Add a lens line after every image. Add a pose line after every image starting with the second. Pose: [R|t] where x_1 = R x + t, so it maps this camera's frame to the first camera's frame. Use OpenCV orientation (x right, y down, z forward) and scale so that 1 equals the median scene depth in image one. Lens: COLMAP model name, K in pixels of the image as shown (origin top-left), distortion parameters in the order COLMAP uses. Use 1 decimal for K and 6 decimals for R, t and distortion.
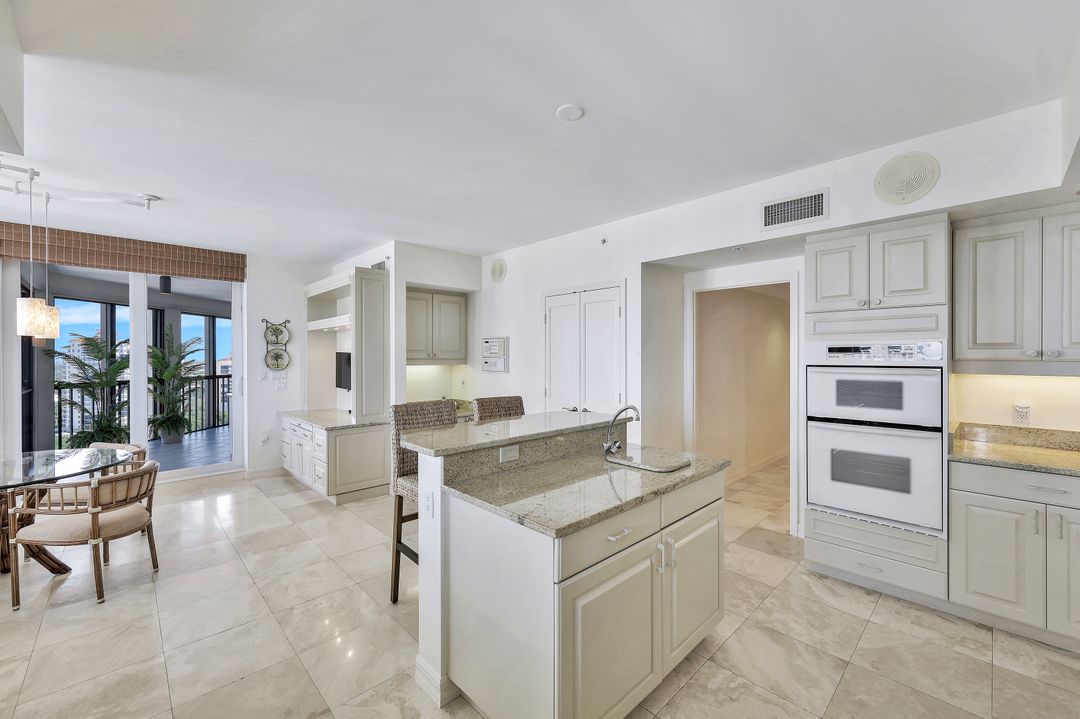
lens RADIAL K [[442.5, 0, 540.0], [0, 442.5, 359.5], [0, 0, 1]] dist [0.000176, 0.000046]
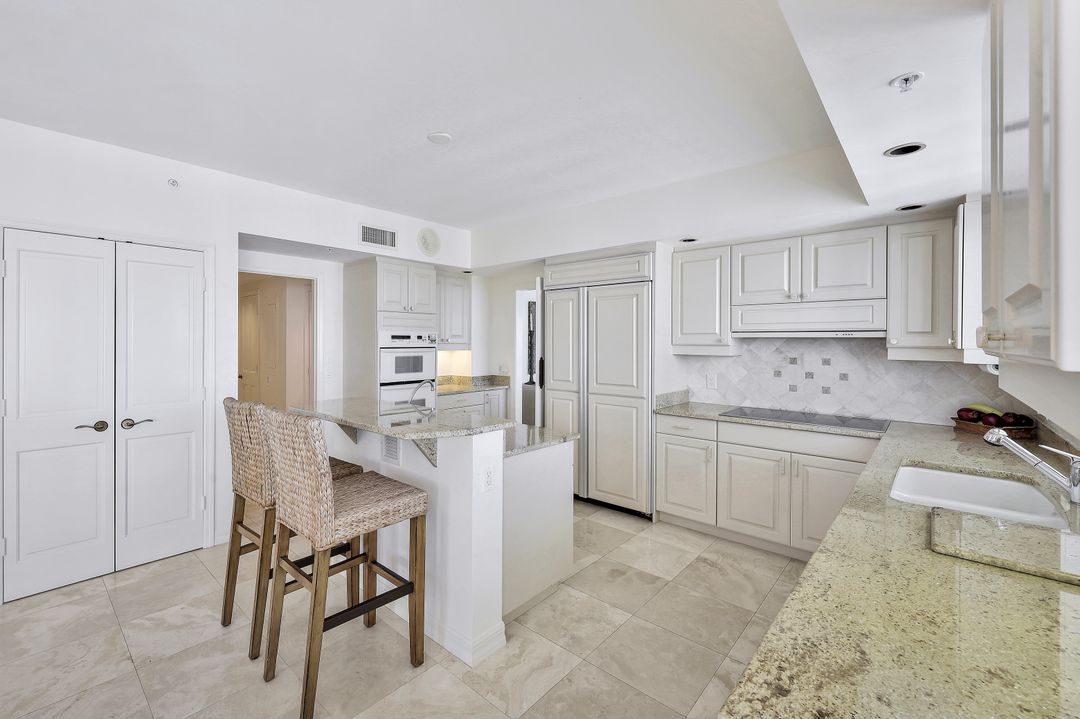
lens RADIAL K [[437.9, 0, 538.5], [0, 437.9, 340.9], [0, 0, 1]] dist [0.000324, 0.000031]
pose [[-0.096065, 0.001773, 0.995373, -0.938865], [0.002338, 0.999996, -0.001555, -0.005892], [-0.995372, 0.002177, -0.096069, 0.696364]]
